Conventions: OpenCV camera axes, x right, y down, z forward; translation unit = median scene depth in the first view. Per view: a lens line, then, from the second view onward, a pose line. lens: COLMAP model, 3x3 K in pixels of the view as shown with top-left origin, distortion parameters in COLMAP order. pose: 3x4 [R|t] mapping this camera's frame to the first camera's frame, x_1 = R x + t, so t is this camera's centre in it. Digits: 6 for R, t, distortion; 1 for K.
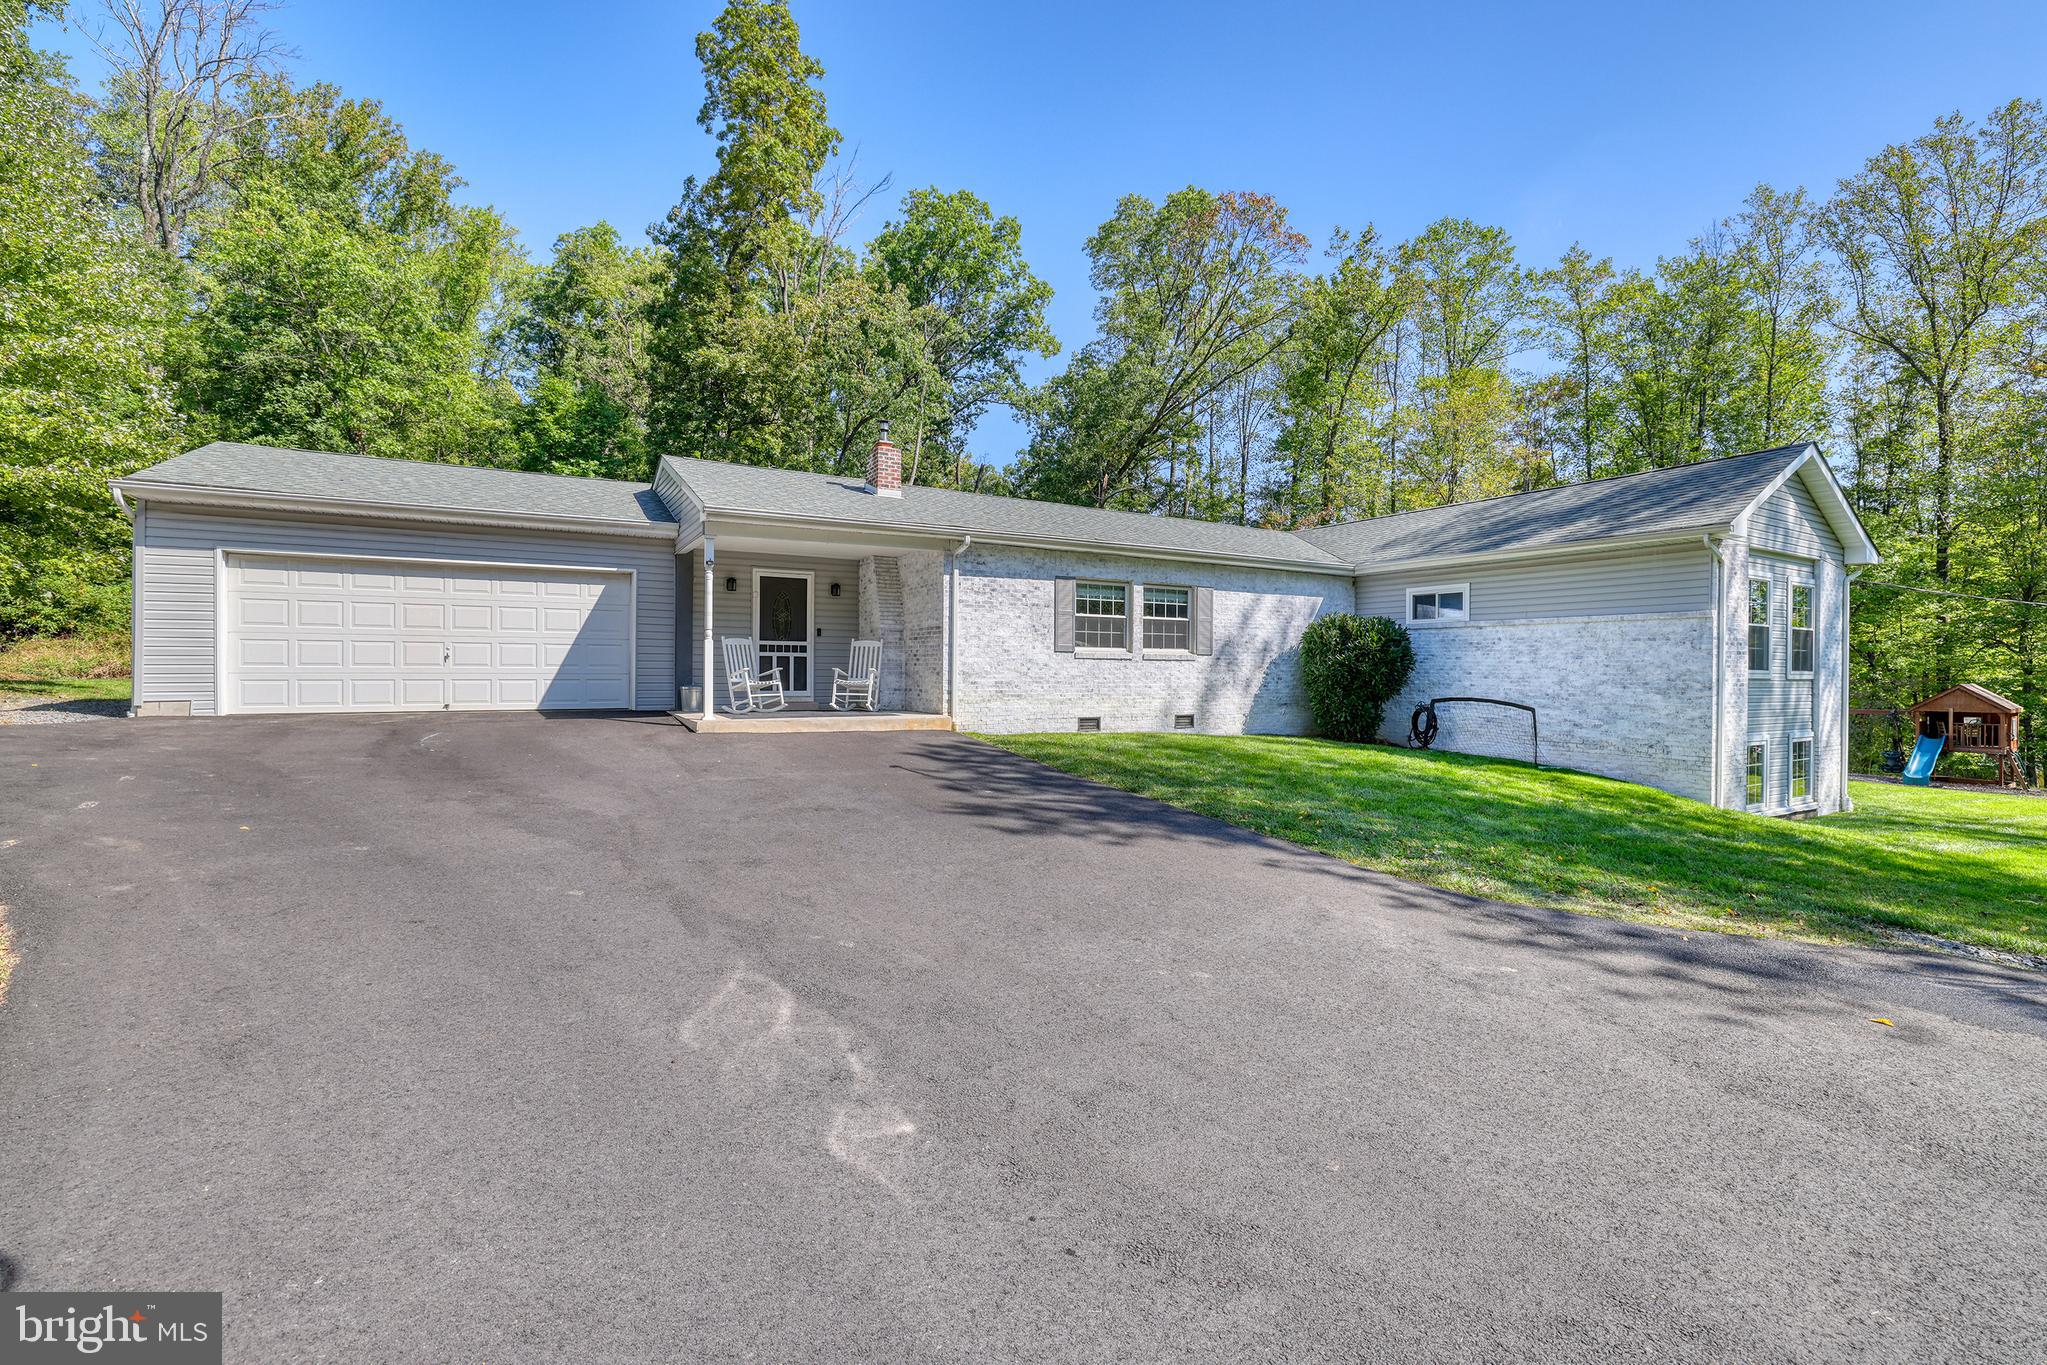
lens RADIAL K [[877.5, 0, 1029.6], [0, 877.5, 675.0], [0, 0, 1]] dist [-0.054496, 0.019224]
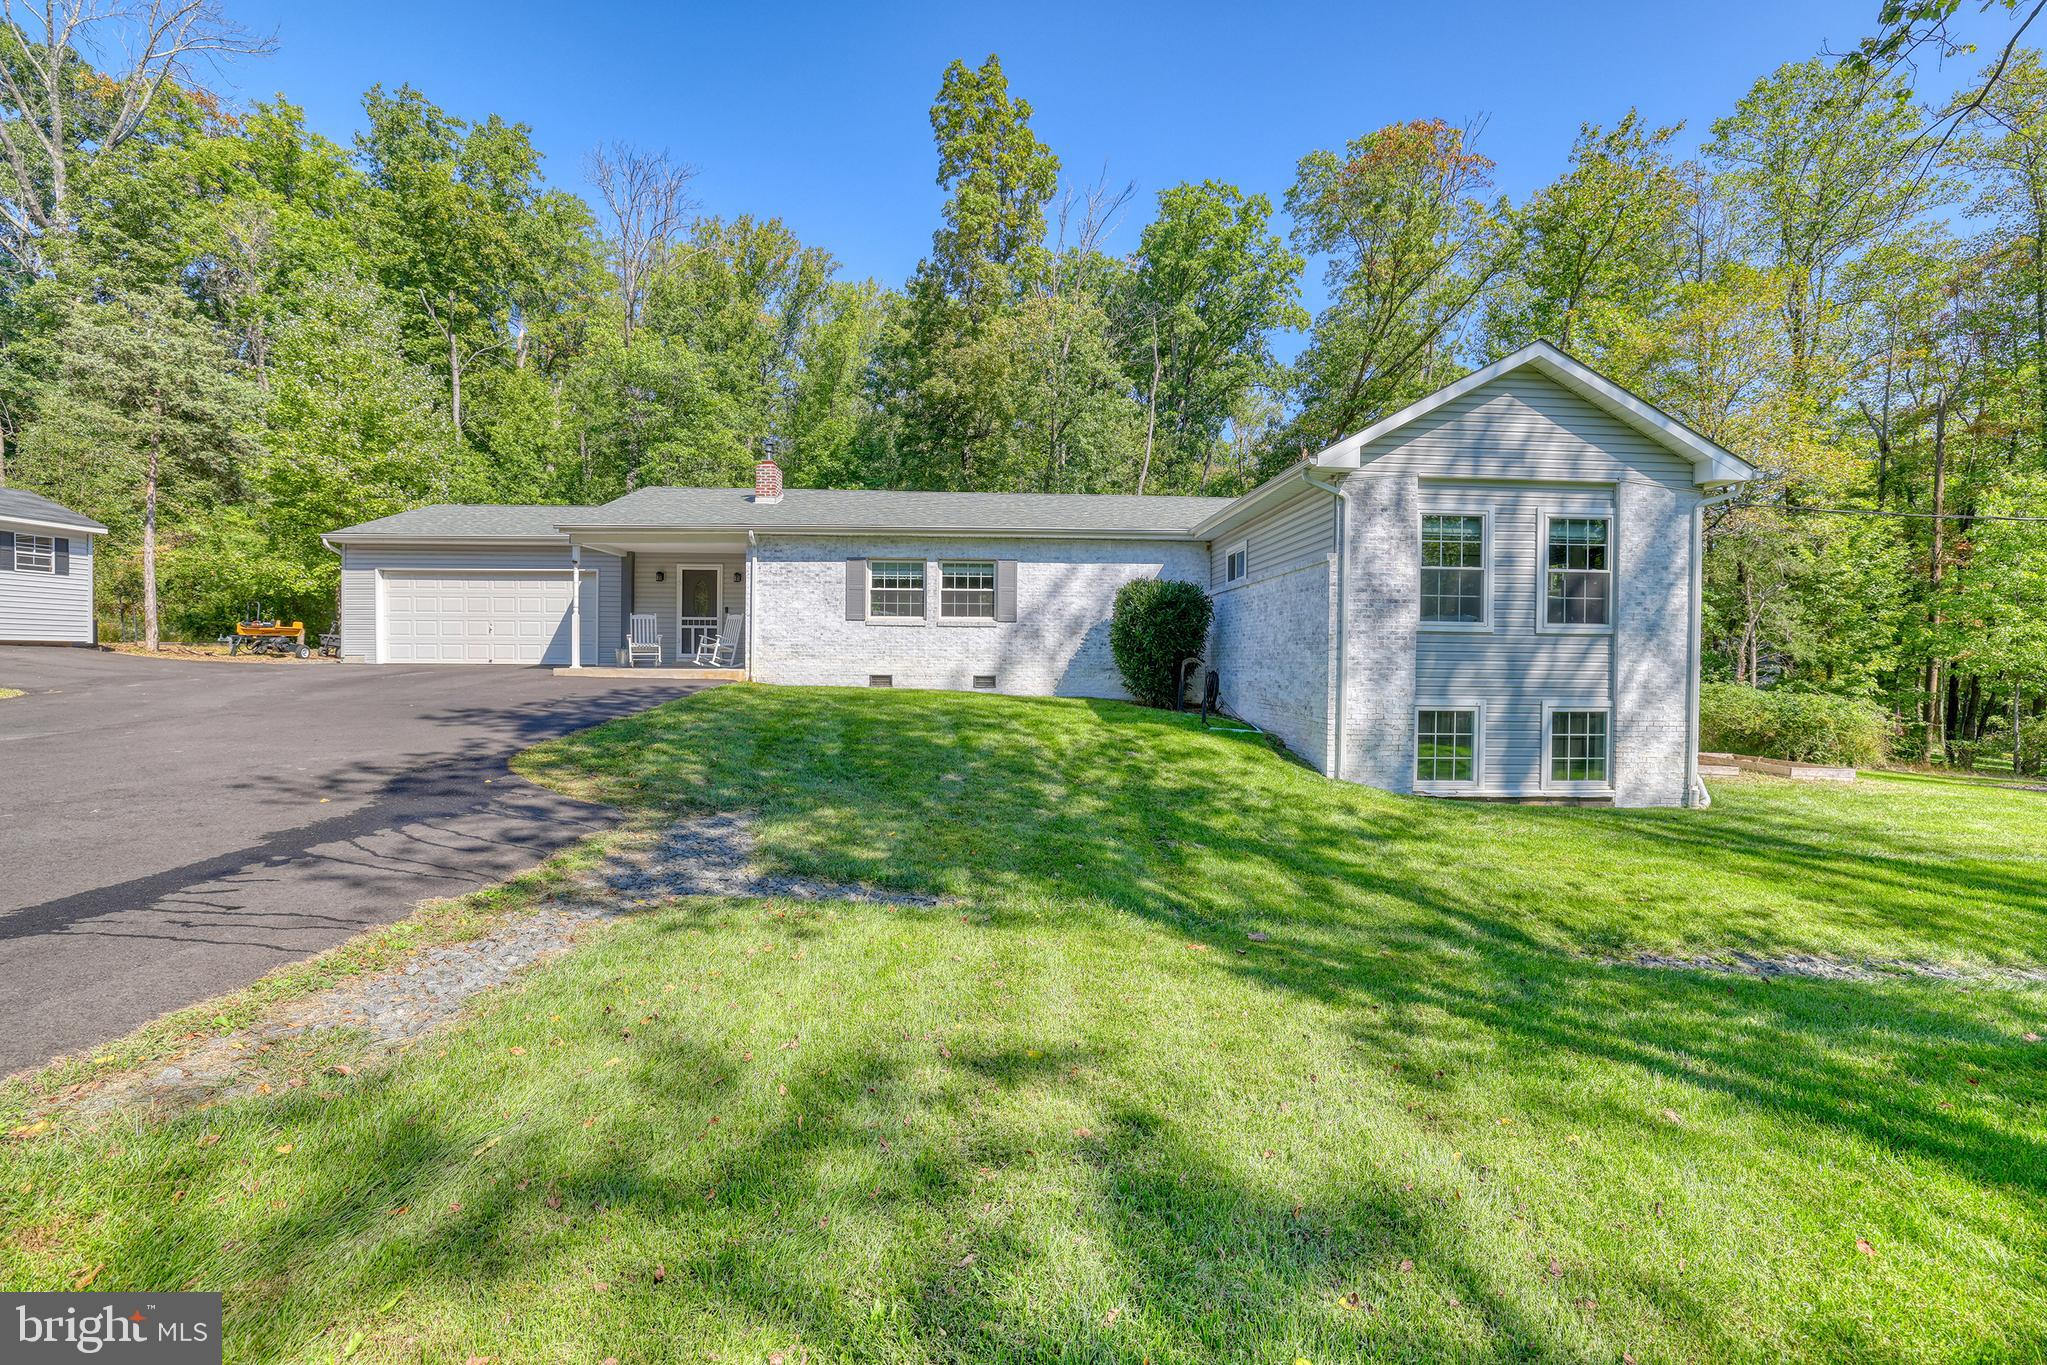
lens RADIAL K [[877.5, 0, 1029.6], [0, 877.5, 675.0], [0, 0, 1]] dist [-0.054496, 0.019224]
pose [[0.885322, 0.008073, -0.464908, 0.774916], [-0.005439, 0.999961, 0.007008, 0.037765], [0.464946, -0.003676, 0.885331, 0.040065]]
